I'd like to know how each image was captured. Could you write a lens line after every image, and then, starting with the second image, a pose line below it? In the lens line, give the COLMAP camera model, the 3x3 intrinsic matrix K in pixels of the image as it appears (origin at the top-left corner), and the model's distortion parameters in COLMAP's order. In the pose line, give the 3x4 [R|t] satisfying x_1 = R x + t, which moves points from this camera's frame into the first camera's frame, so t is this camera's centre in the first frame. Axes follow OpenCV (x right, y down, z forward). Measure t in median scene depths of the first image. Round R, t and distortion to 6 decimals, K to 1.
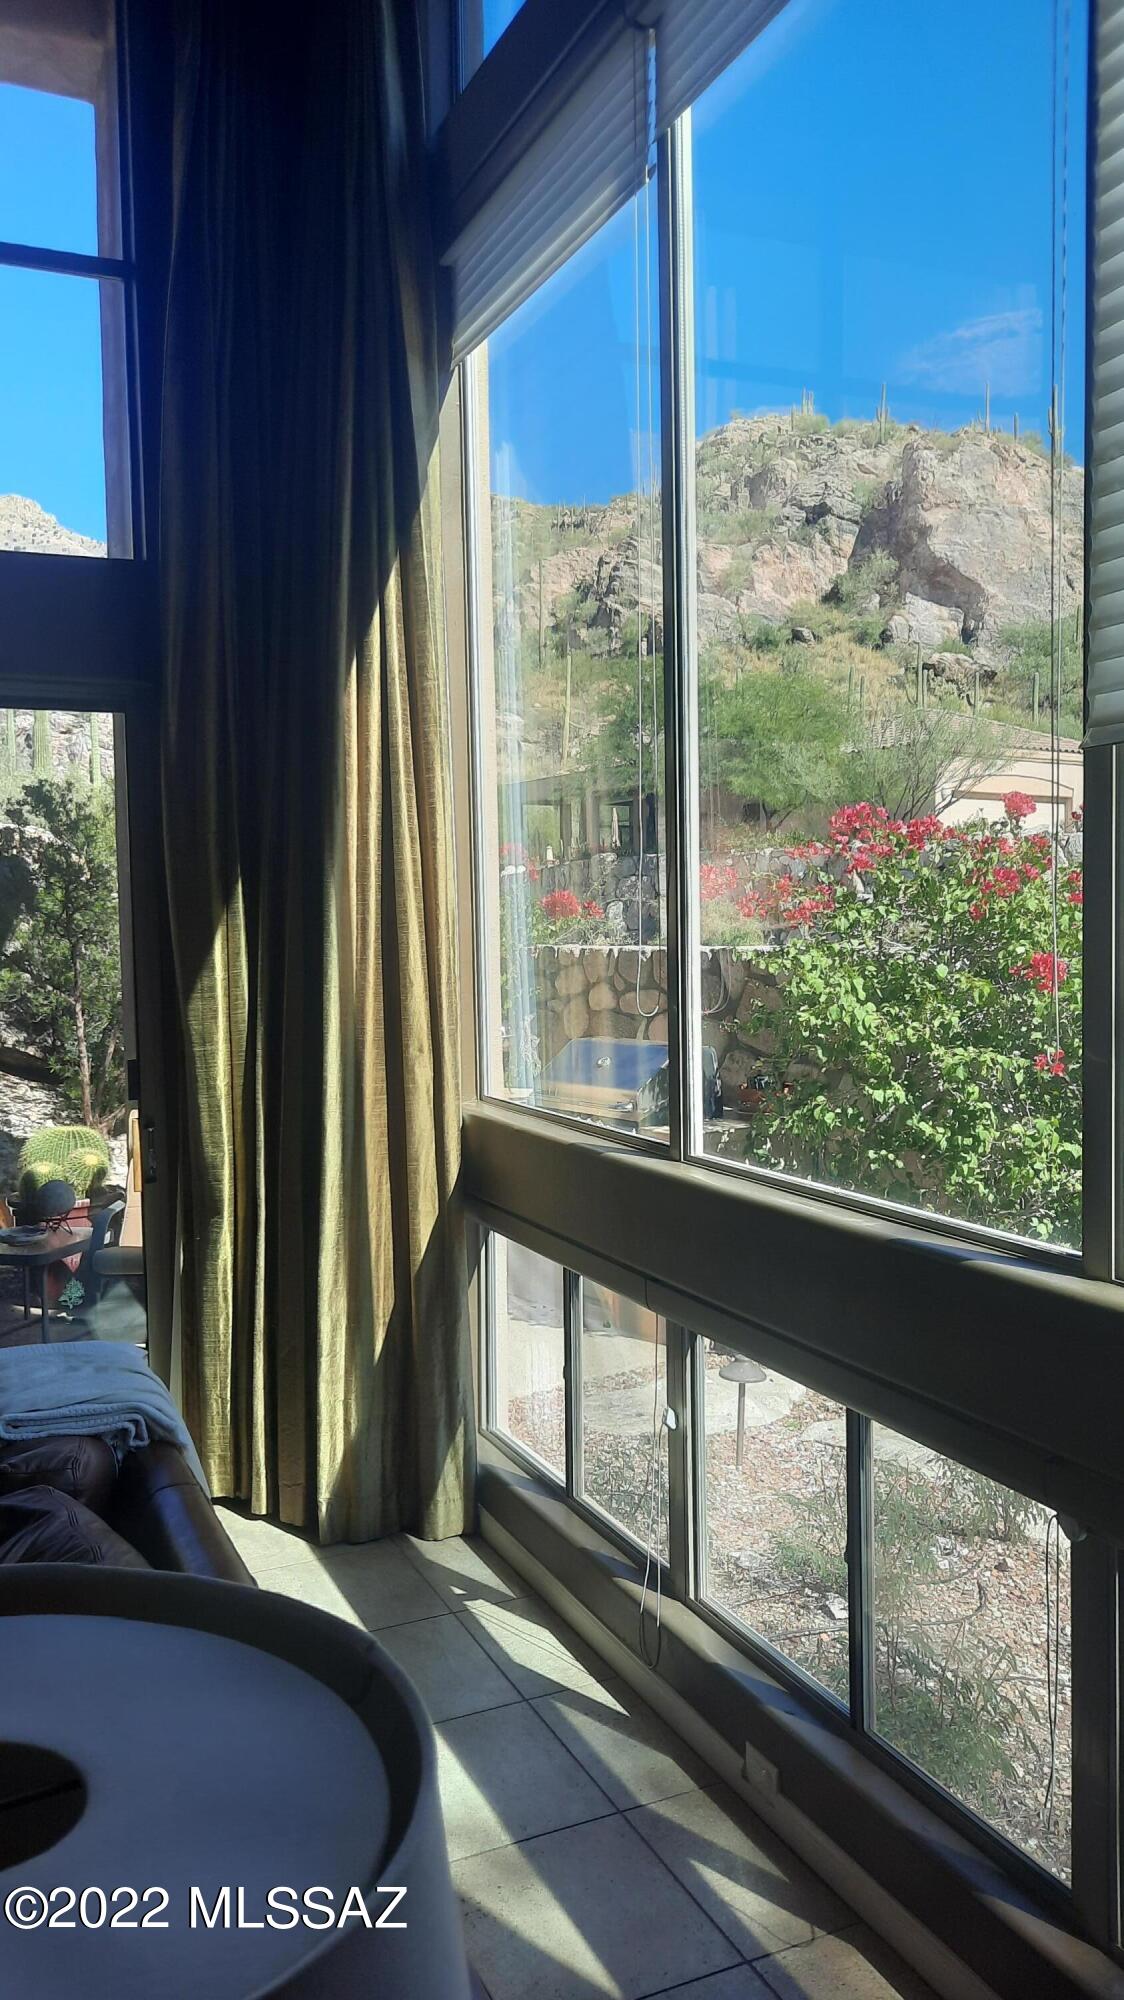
lens RADIAL K [[1479.6, 0, 548.3], [0, 1479.6, 1001.7], [0, 0, 1]] dist [0.051160, -0.054708]
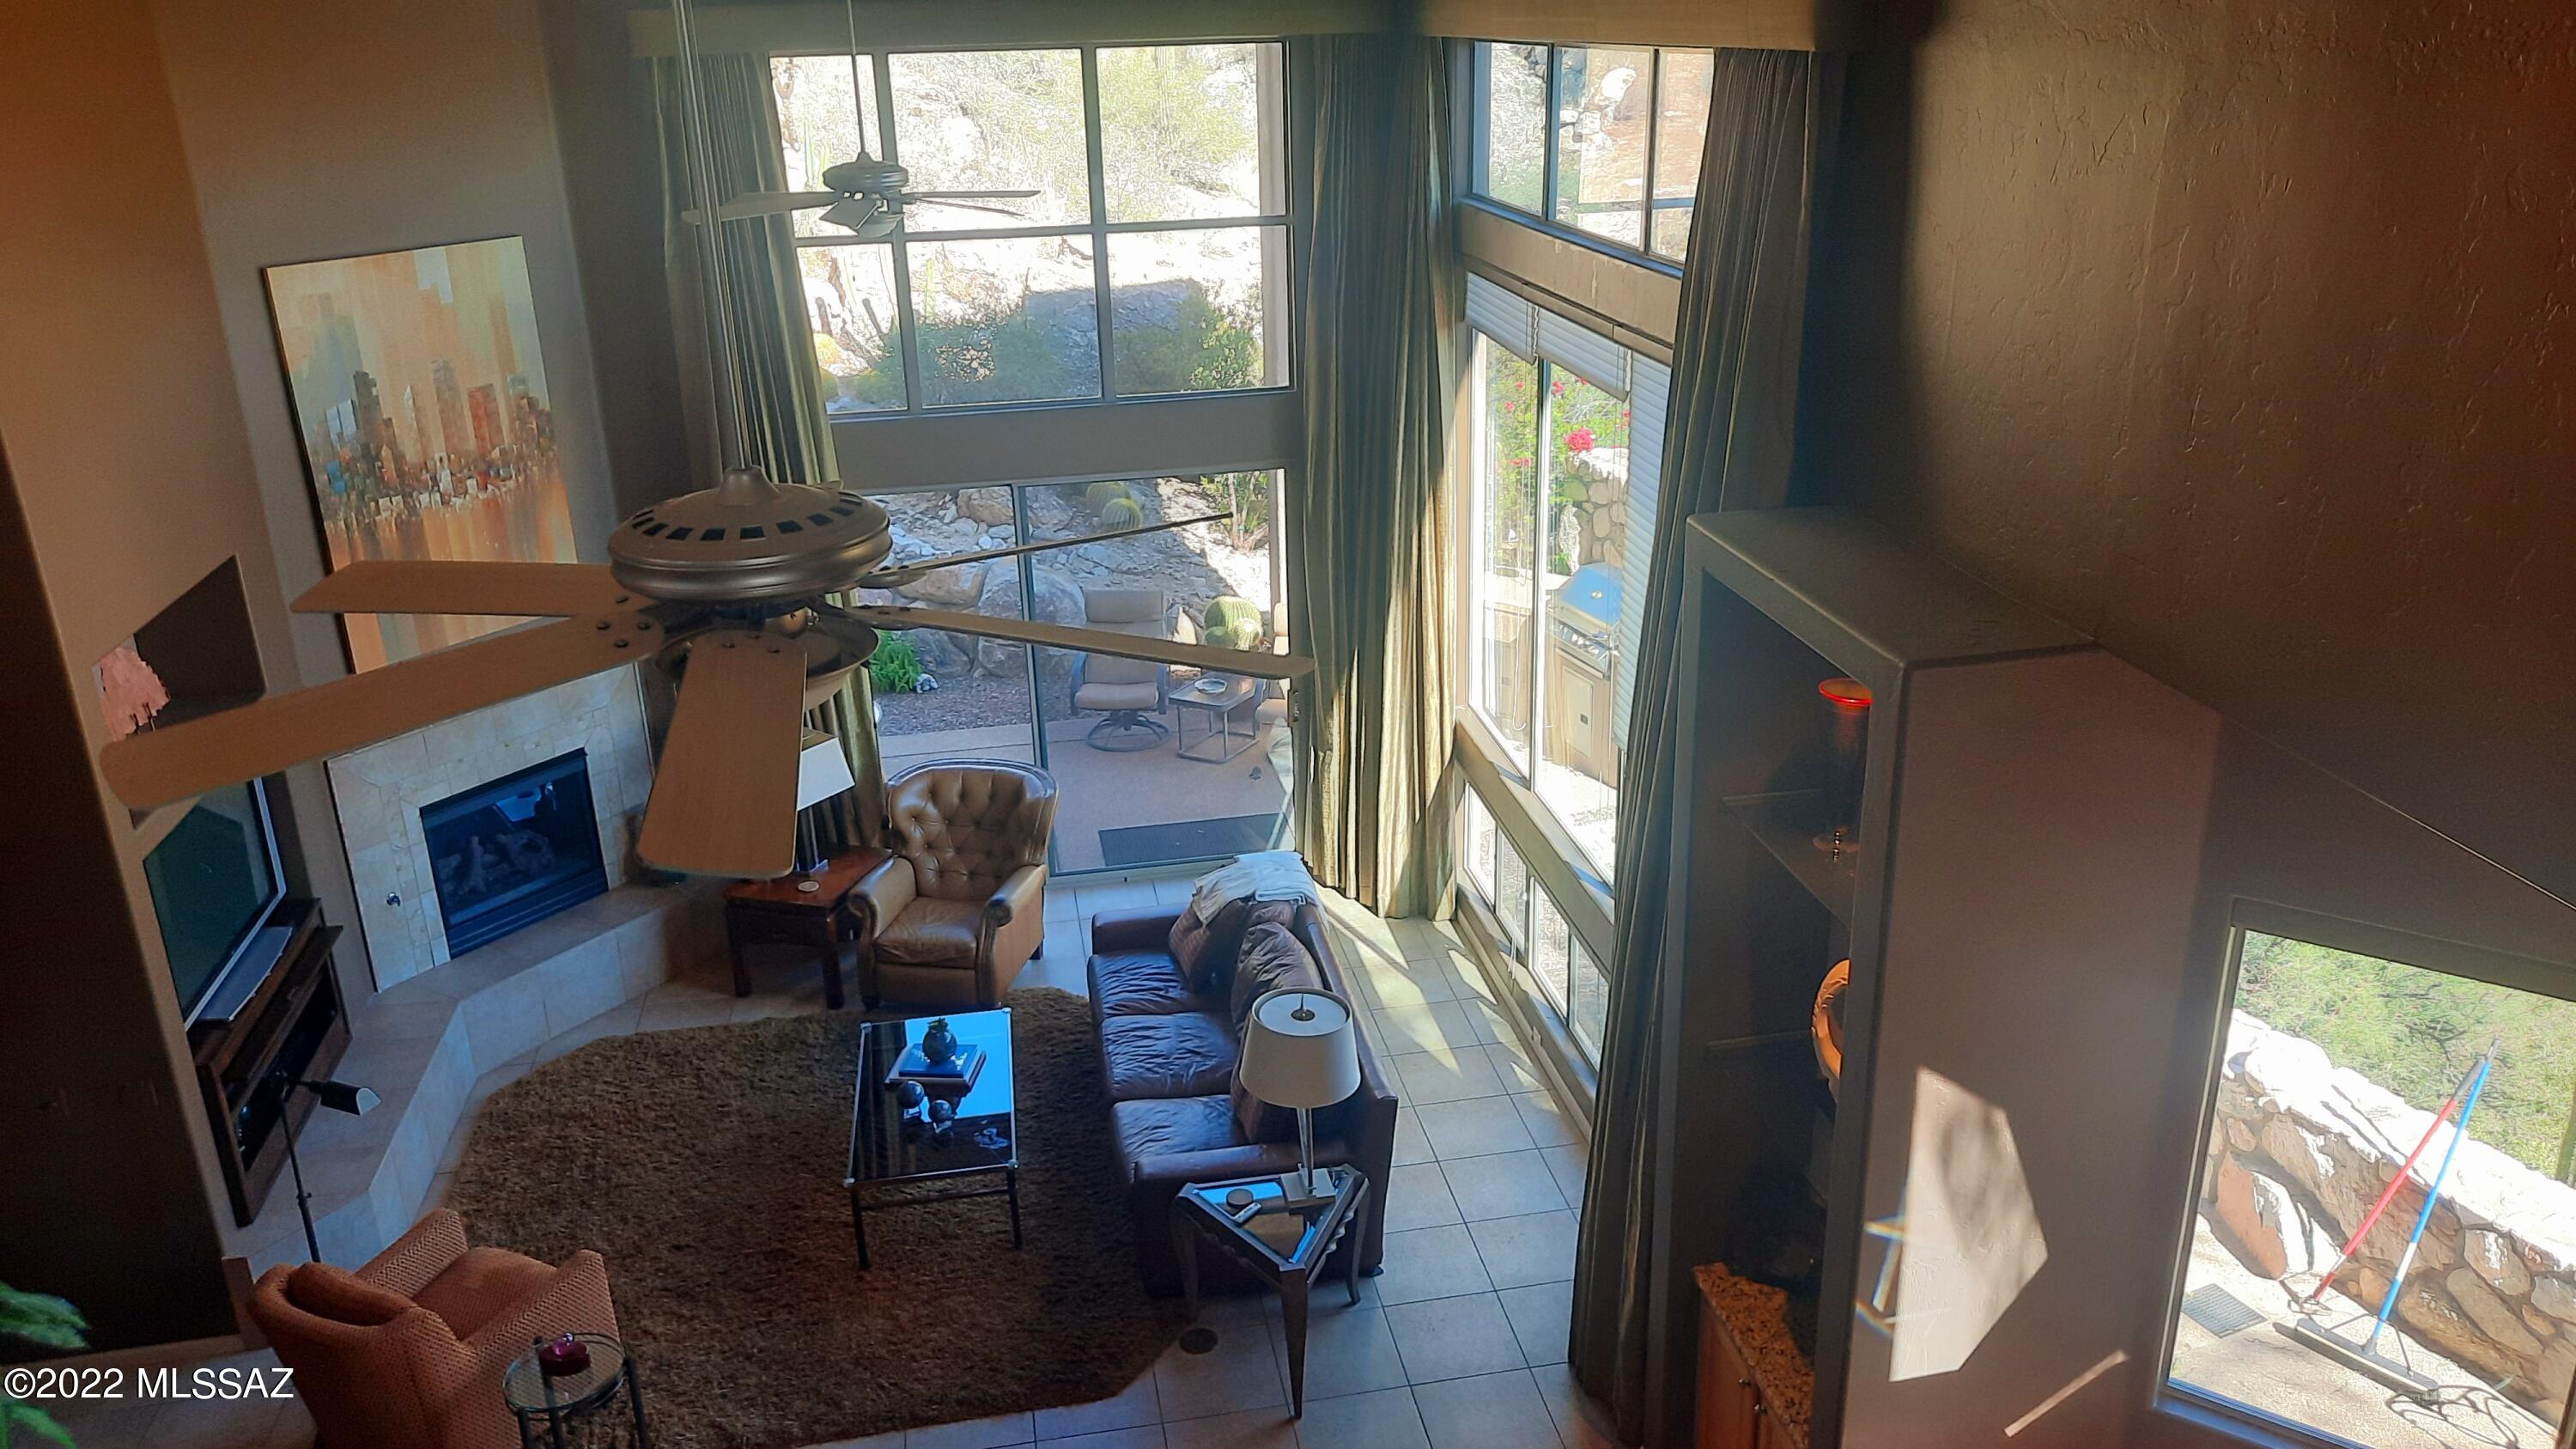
lens RADIAL K [[1906.0, 0, 1288.0], [0, 1906.0, 724.5], [0, 0, 1]] dist [0.051160, -0.054708]
pose [[0.969425, 0.077846, -0.232712, 0.308202], [-0.002407, 0.951317, 0.308206, -0.678384], [0.245375, -0.298222, 0.922418, -1.336012]]
